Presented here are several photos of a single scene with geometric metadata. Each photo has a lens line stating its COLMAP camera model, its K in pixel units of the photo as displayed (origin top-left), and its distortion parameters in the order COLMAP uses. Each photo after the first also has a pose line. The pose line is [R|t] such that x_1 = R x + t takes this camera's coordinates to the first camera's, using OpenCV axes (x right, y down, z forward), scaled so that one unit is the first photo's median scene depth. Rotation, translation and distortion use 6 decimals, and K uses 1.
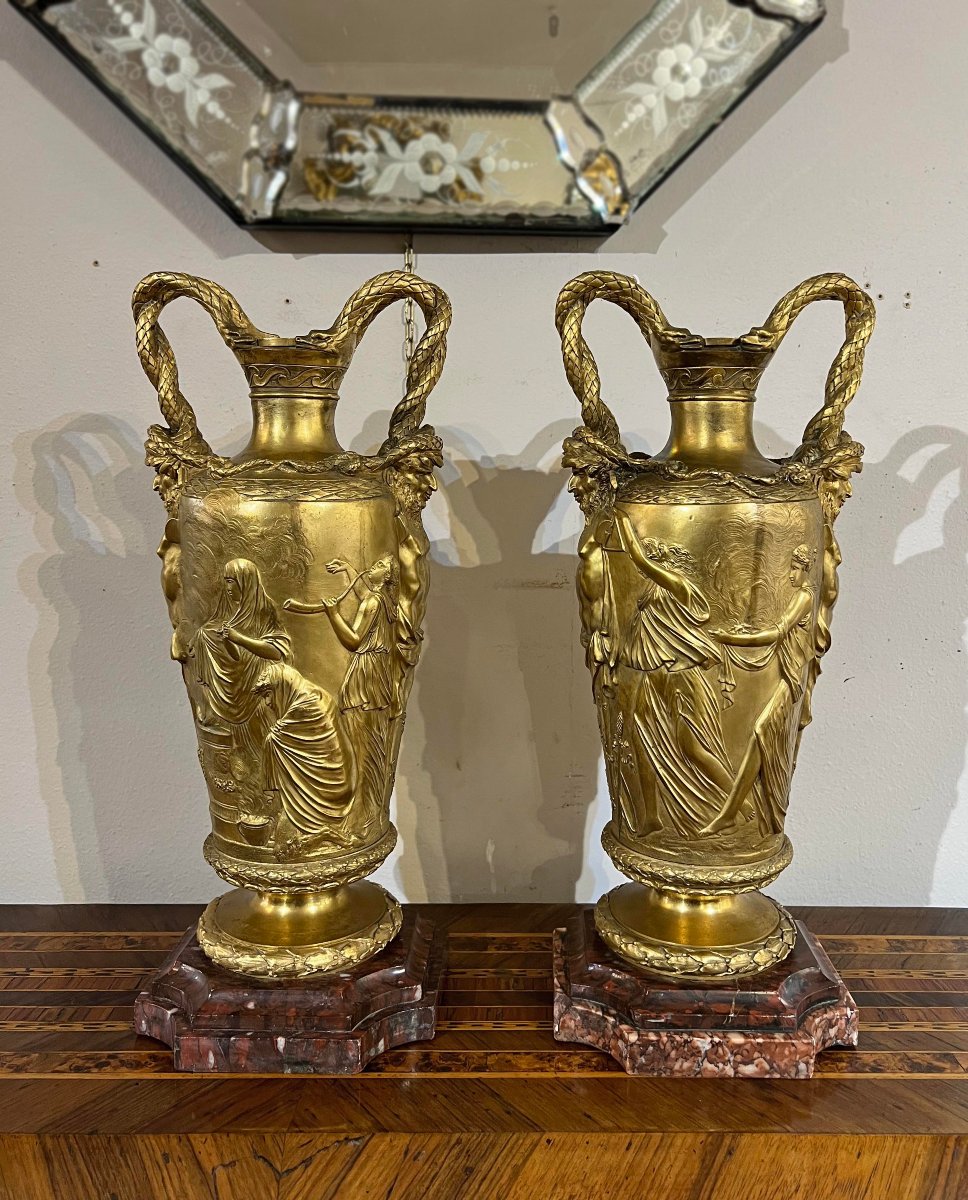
lens RADIAL K [[1071.4, 0, 537.2], [0, 1071.4, 527.2], [0, 0, 1]] dist [0.009156, 0.004535]
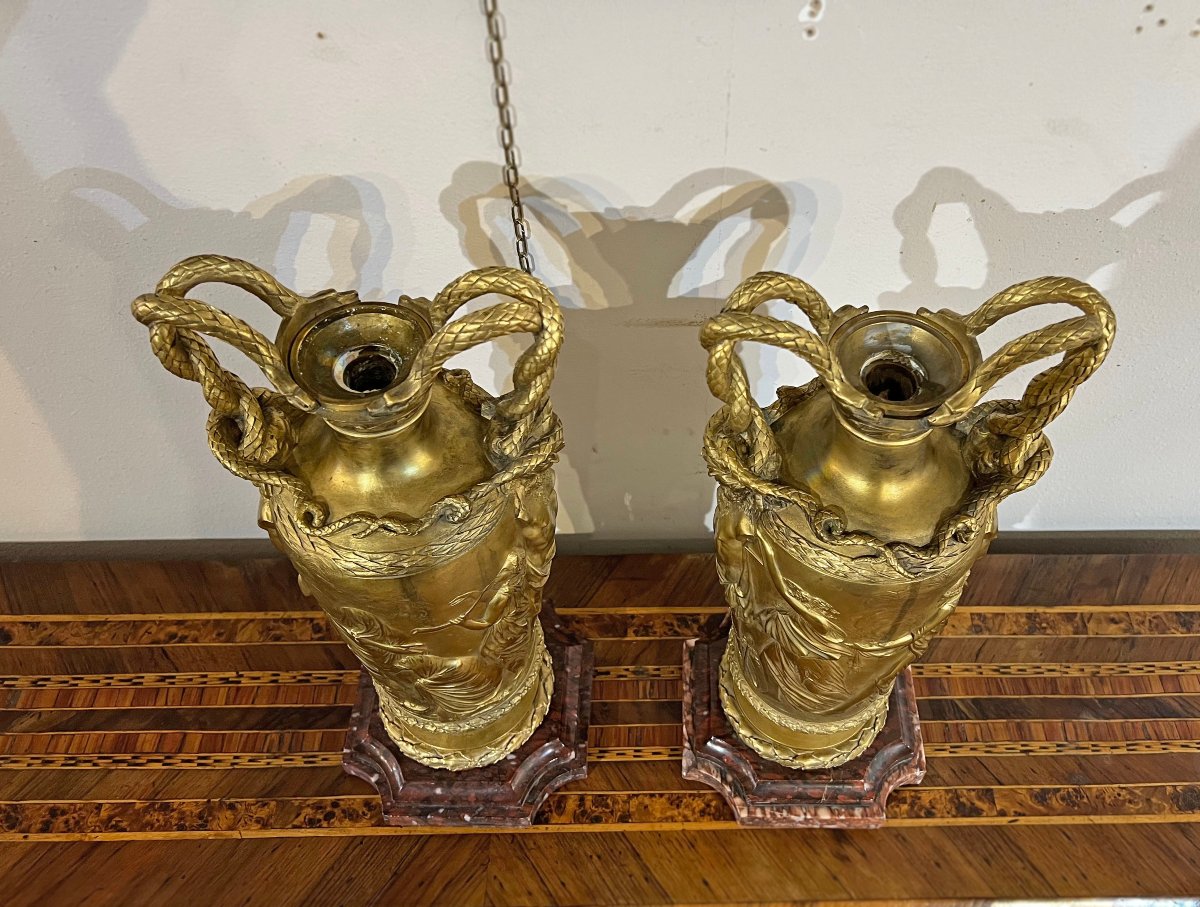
lens RADIAL K [[1067.5, 0, 692.9], [0, 1067.5, 405.0], [0, 0, 1]] dist [0.005937, 0.002559]
pose [[0.999706, 0.008988, 0.022538, -0.003918], [-0.022533, 0.688431, 0.724952, -0.744815], [-0.009000, -0.725246, 0.688431, 0.458757]]
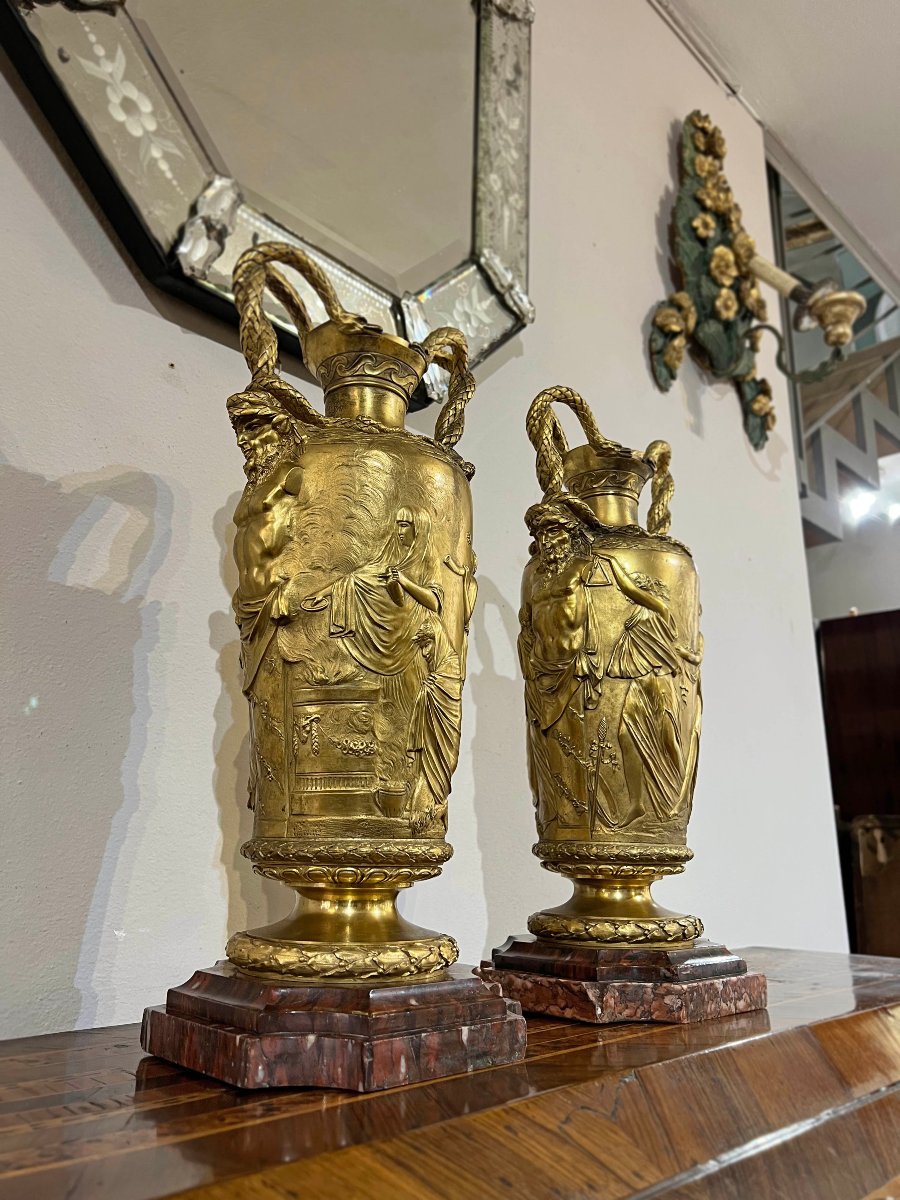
lens RADIAL K [[901.4, 0, 450.0], [0, 901.4, 600.0], [0, 0, 1]] dist [0.040193, -0.055767]
pose [[0.721403, 0.181028, 0.668436, -0.759221], [0.044378, 0.951161, -0.305490, 0.353524], [-0.691092, 0.250045, 0.678137, 0.405608]]
